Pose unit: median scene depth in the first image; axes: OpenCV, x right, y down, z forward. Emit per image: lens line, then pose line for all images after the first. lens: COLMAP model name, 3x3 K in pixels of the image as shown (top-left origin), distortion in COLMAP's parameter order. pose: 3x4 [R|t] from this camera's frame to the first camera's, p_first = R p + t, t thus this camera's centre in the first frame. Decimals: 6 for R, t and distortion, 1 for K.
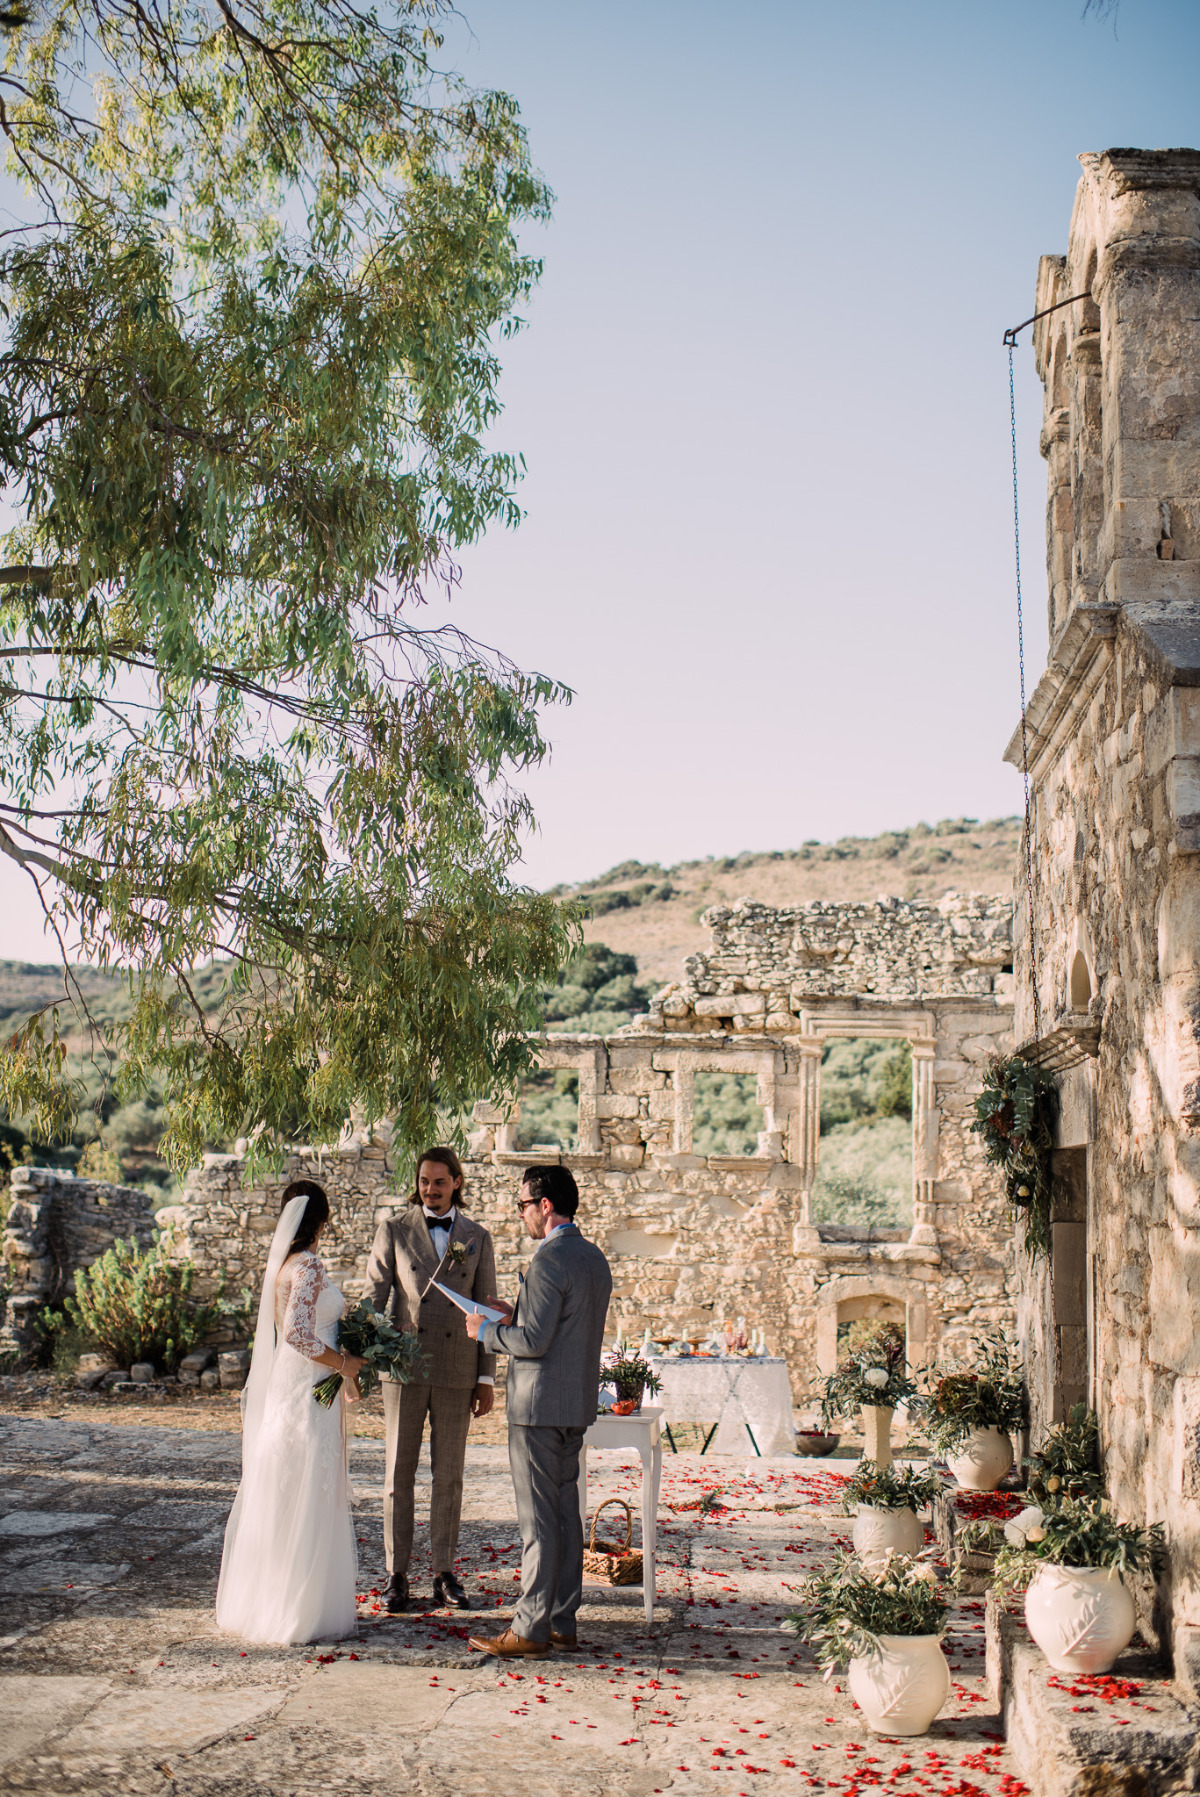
lens RADIAL K [[1804.7, 0, 600.0], [0, 1804.7, 898.5], [0, 0, 1]] dist [-0.096333, 0.098803]
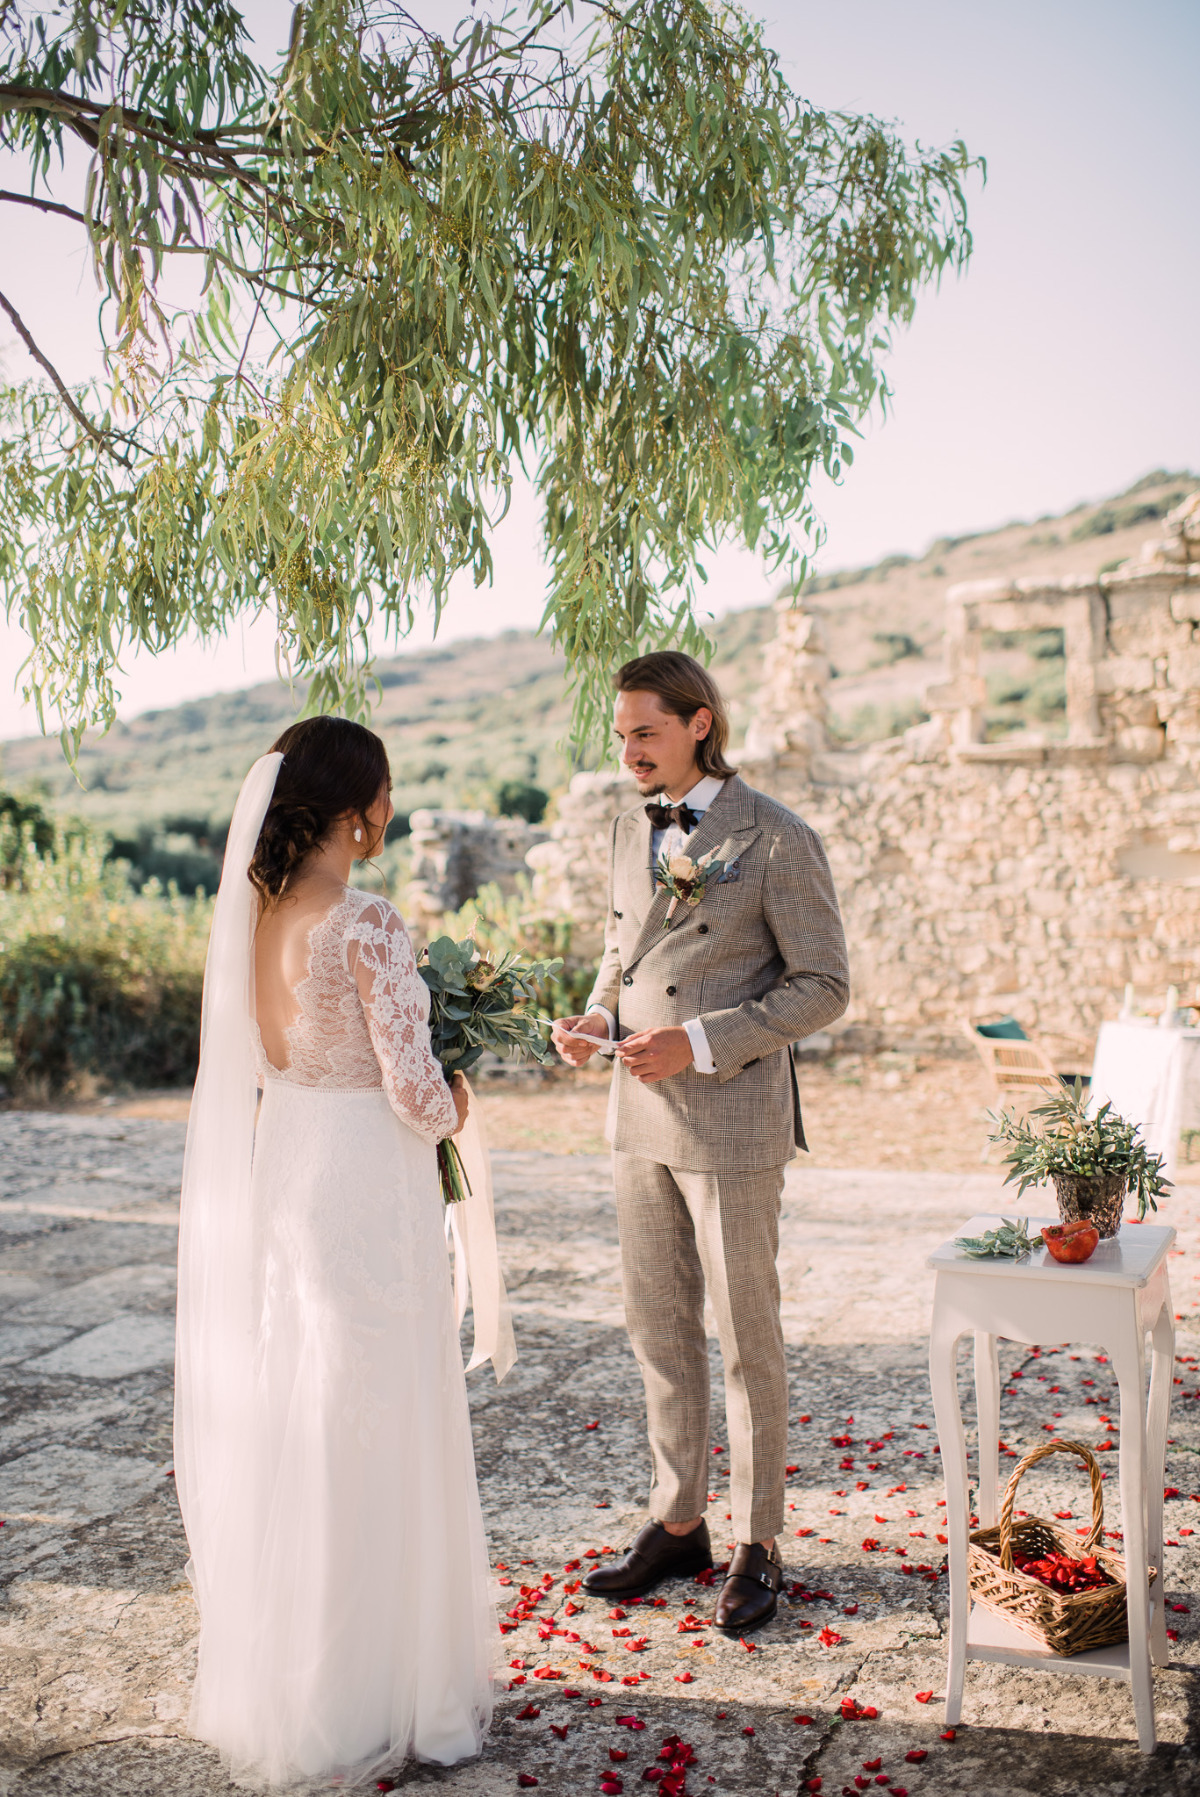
lens RADIAL K [[1804.7, 0, 600.0], [0, 1804.7, 898.5], [0, 0, 1]] dist [-0.096333, 0.098803]
pose [[0.956397, -0.035519, -0.289902, 0.024028], [0.091751, 0.978867, 0.182759, 0.094914], [0.277285, -0.201389, 0.939444, 0.462162]]
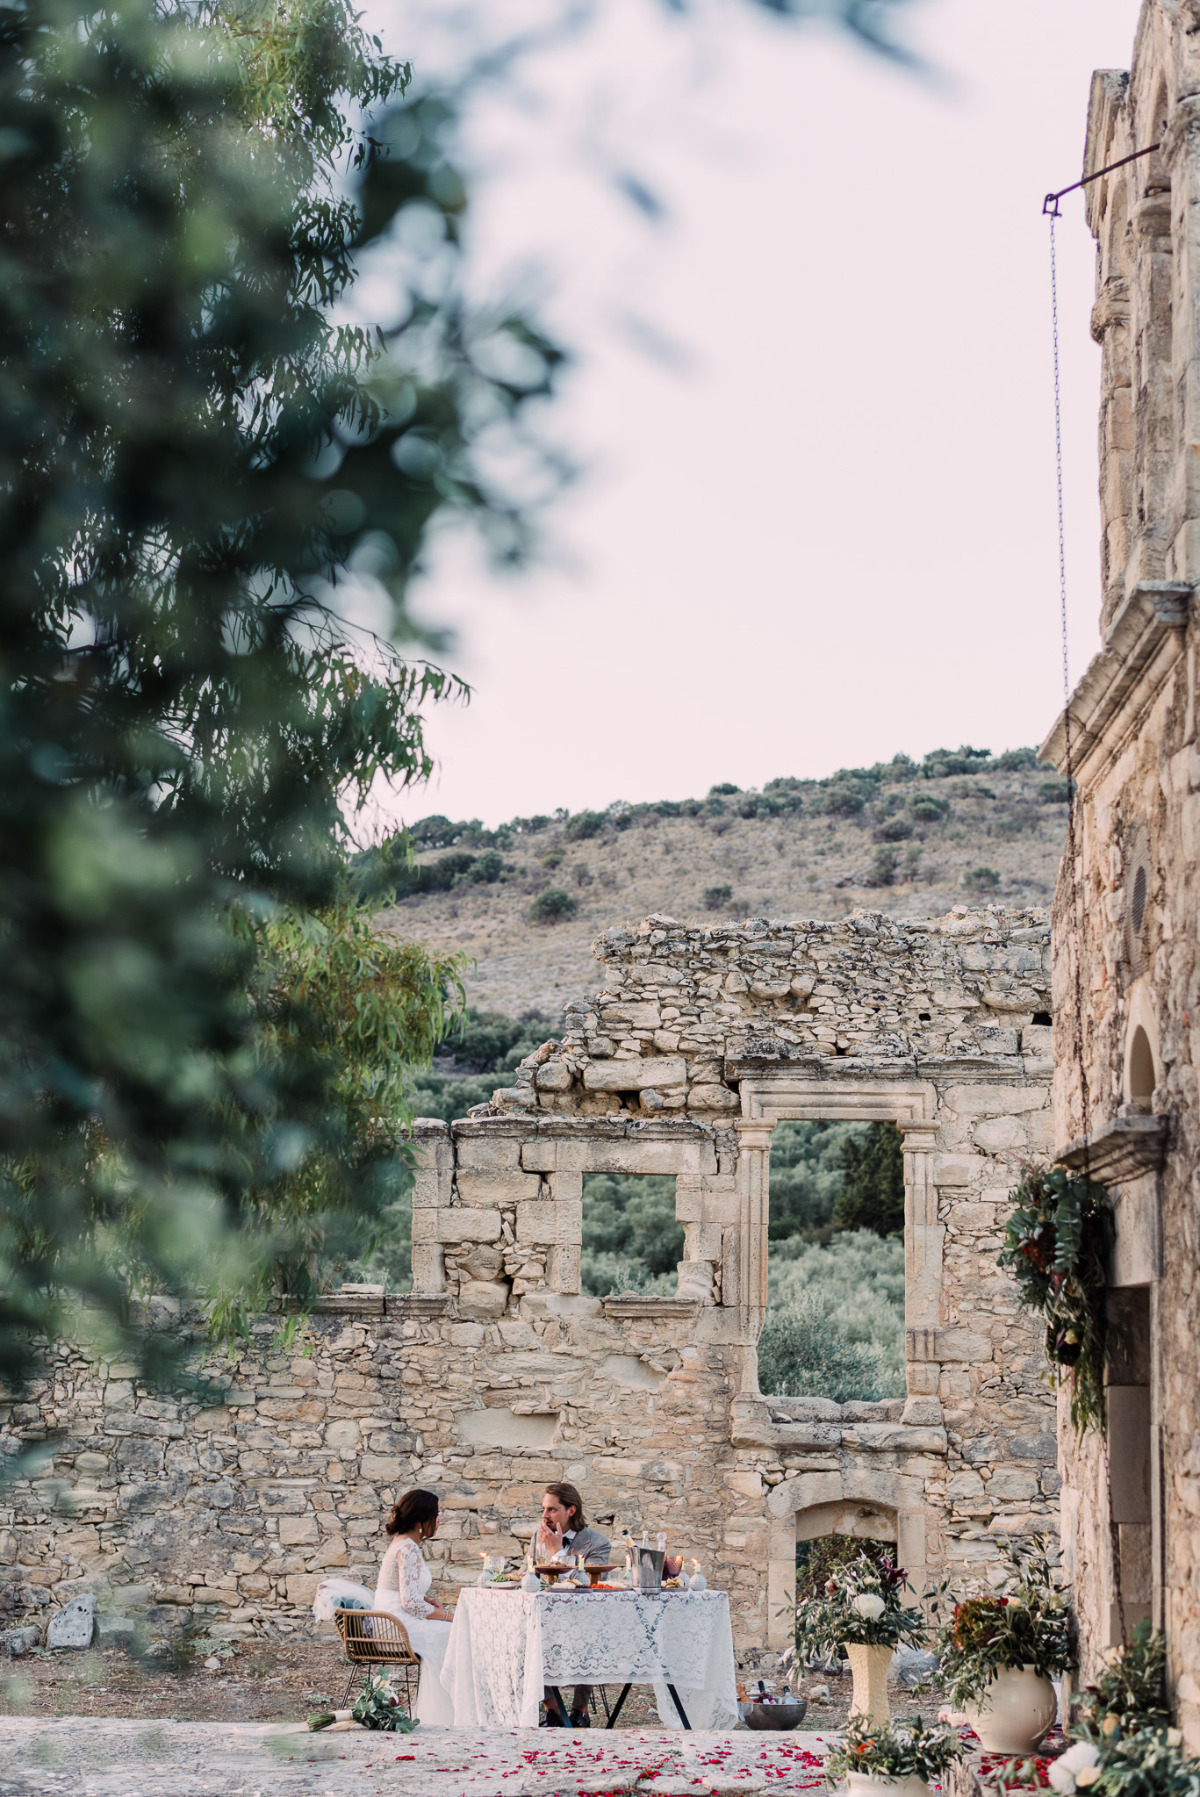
lens RADIAL K [[2909.7, 0, 600.0], [0, 2909.7, 898.5], [0, 0, 1]] dist [0.050272, -0.509231]
pose [[0.997235, -0.003257, 0.074238, -0.039366], [0.002713, 0.999969, 0.007419, -0.026289], [-0.074260, -0.007197, 0.997213, -0.160639]]
